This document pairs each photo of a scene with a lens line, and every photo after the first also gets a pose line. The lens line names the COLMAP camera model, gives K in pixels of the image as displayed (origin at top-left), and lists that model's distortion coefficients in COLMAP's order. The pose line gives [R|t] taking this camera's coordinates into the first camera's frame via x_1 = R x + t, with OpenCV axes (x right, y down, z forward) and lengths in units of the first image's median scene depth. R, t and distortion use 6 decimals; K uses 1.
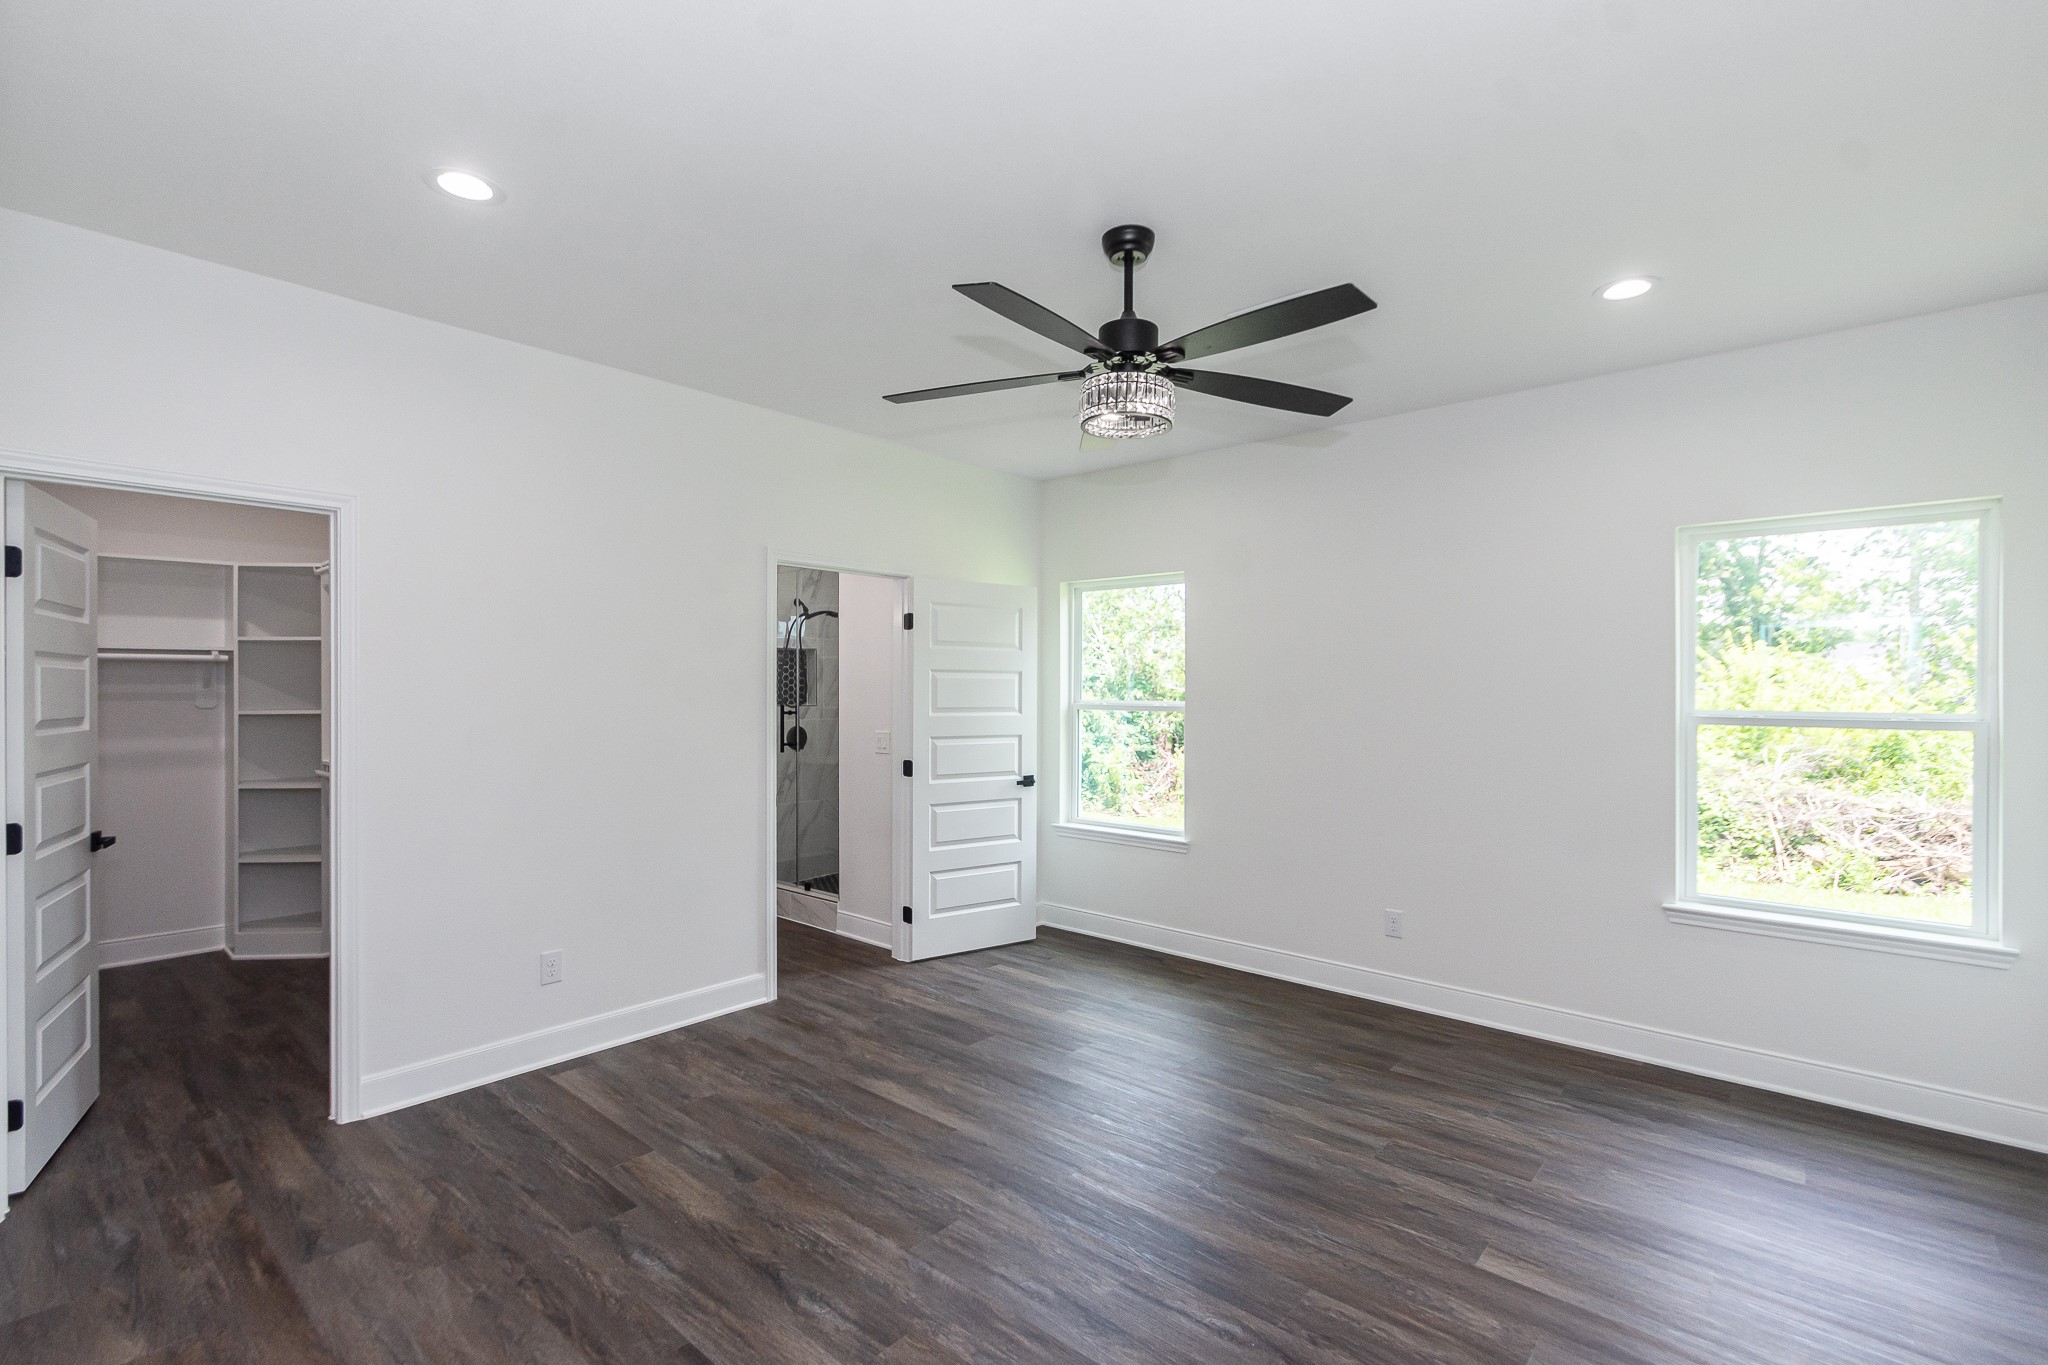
lens RADIAL K [[922.7, 0, 1017.2], [0, 922.7, 687.0], [0, 0, 1]] dist [0.002897, -0.002661]
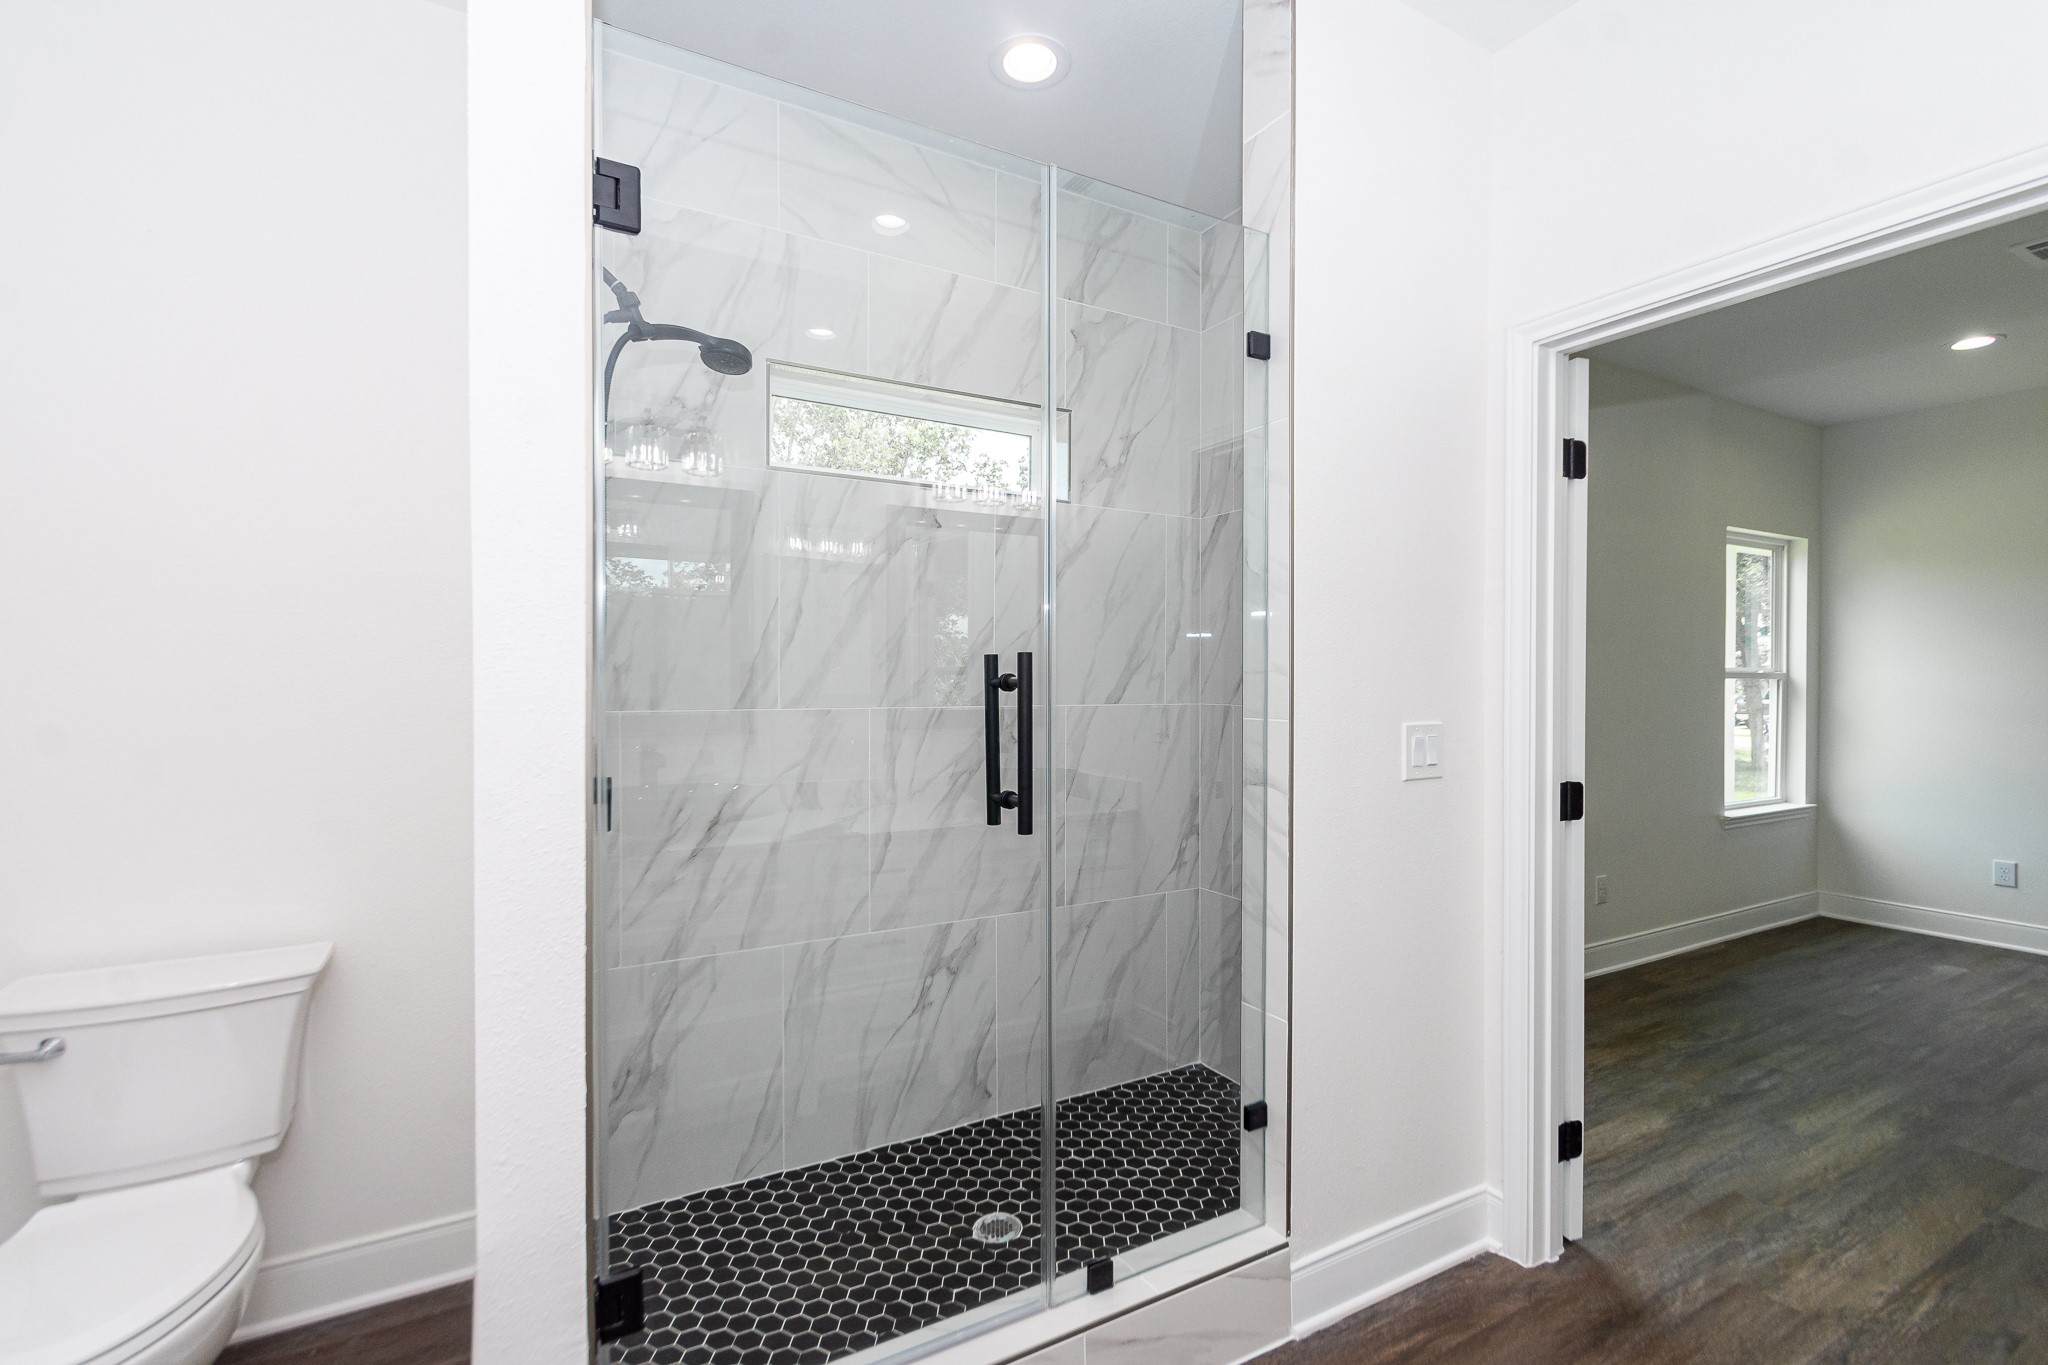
lens RADIAL K [[922.7, 0, 1011.8], [0, 922.7, 687.0], [0, 0, 1]] dist [0.002897, -0.002661]
pose [[0.322564, -0.014430, 0.946438, -0.873622], [-0.004666, 0.999847, 0.016835, 0.040531], [-0.946536, -0.009847, 0.322448, 1.596889]]
